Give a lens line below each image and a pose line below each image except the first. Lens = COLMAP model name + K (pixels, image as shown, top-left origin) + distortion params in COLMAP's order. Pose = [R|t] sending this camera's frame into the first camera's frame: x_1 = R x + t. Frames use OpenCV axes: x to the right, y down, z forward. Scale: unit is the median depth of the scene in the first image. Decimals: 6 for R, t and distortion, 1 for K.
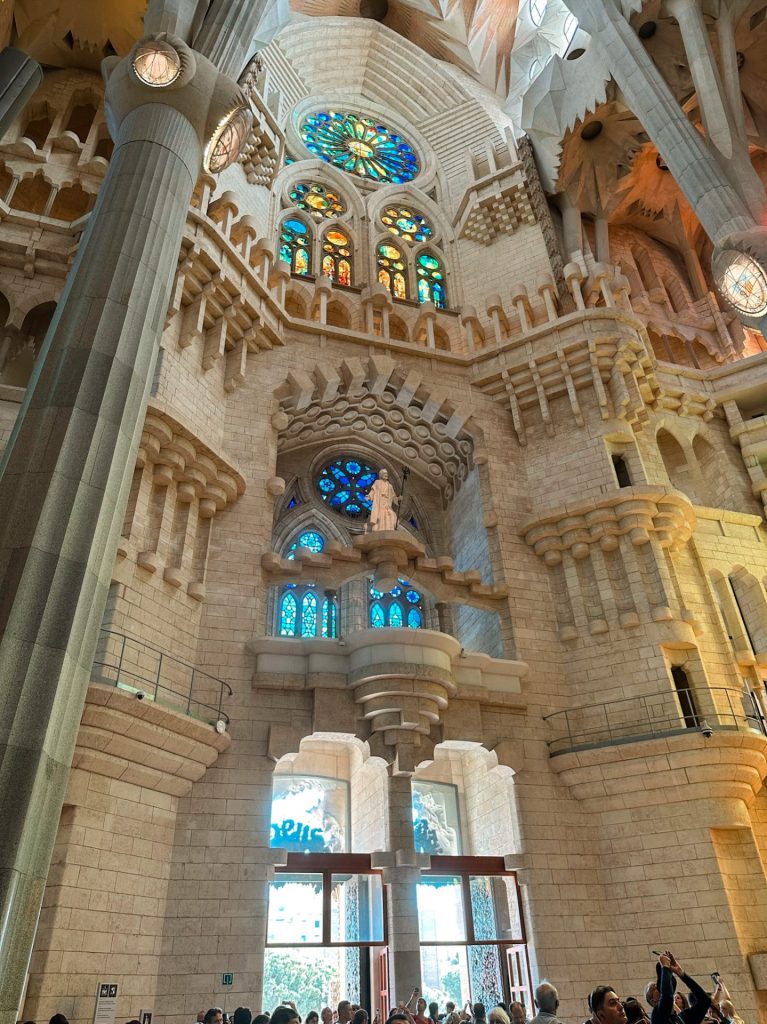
lens RADIAL K [[721.5, 0, 384.5], [0, 721.5, 510.0], [0, 0, 1]] dist [0.077363, -0.100841]
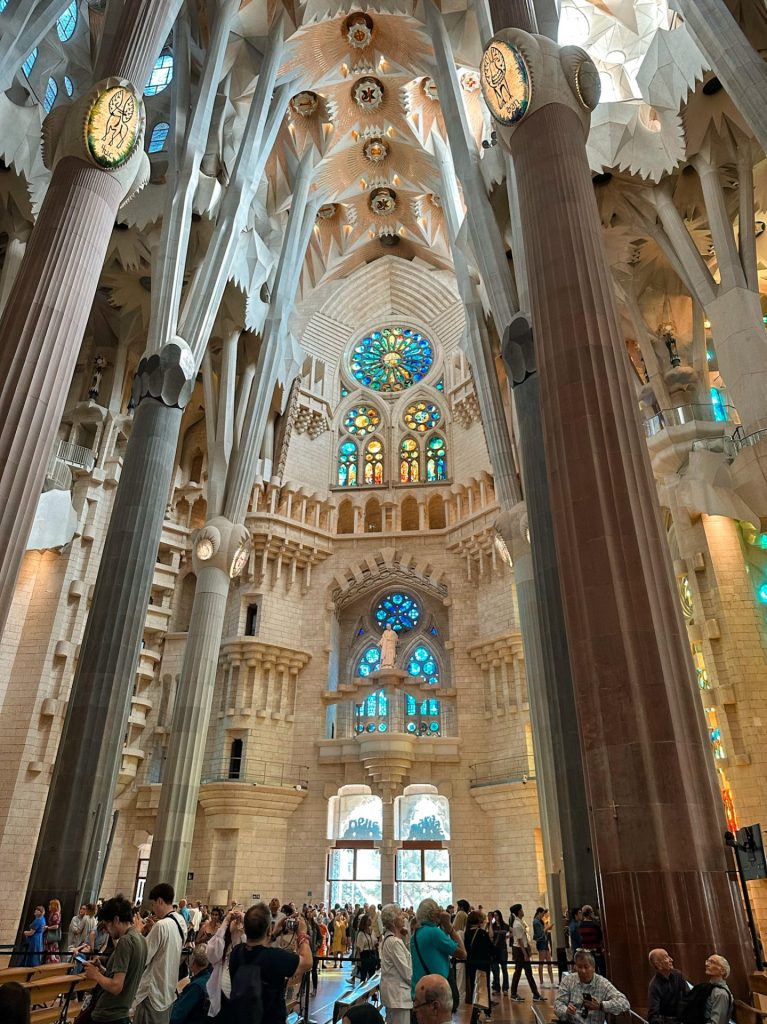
lens RADIAL K [[726.9, 0, 382.8], [0, 726.9, 503.4], [0, 0, 1]] dist [0.185005, -0.344518]
pose [[0.907501, -0.162931, -0.387164, 0.766110], [0.200954, 0.977789, 0.059545, -0.476515], [0.368863, -0.131840, 0.920086, -0.669326]]
